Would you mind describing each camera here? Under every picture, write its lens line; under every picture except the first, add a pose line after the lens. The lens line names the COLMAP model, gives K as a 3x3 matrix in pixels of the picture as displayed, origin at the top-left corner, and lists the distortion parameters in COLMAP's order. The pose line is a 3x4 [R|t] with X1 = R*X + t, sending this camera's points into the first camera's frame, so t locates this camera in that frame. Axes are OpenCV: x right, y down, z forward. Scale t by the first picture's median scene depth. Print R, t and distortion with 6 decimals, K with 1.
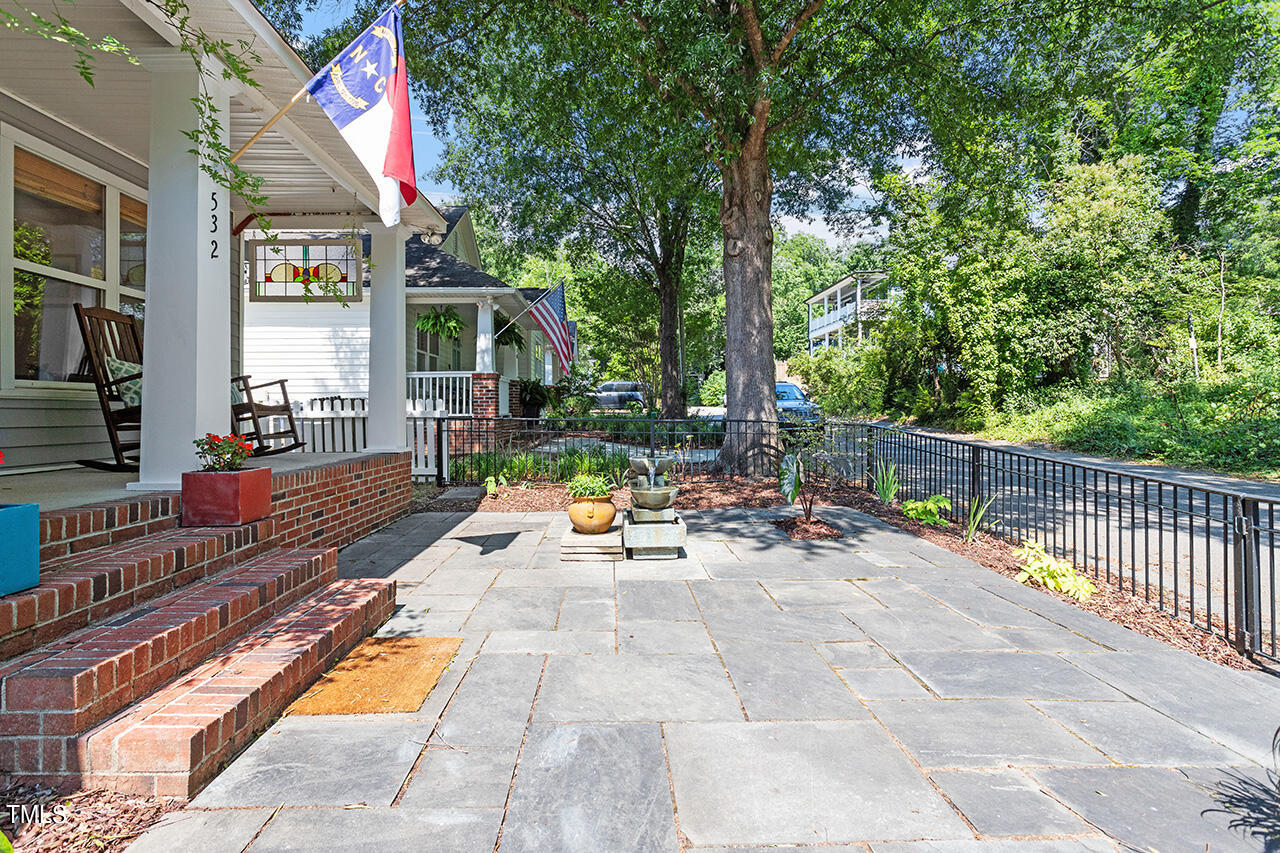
lens RADIAL K [[615.2, 0, 664.6], [0, 615.2, 403.3], [0, 0, 1]] dist [0.002684, 0.000601]
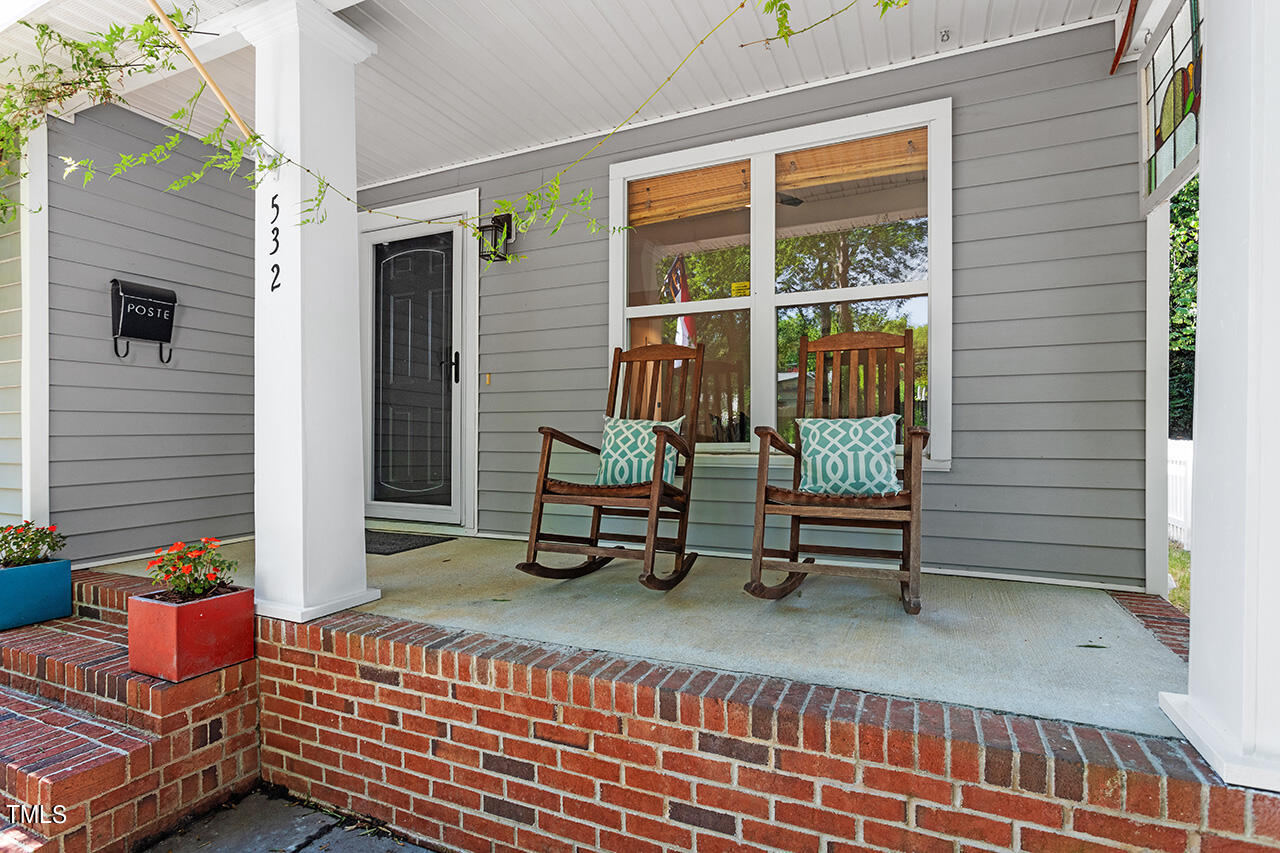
lens RADIAL K [[647.4, 0, 629.3], [0, 647.4, 436.0], [0, 0, 1]] dist [0.002239, -0.000133]
pose [[-0.478237, 0.011889, -0.878150, -0.176806], [0.019389, 0.999808, 0.002976, -0.040944], [0.878017, -0.015603, -0.478375, 1.096568]]
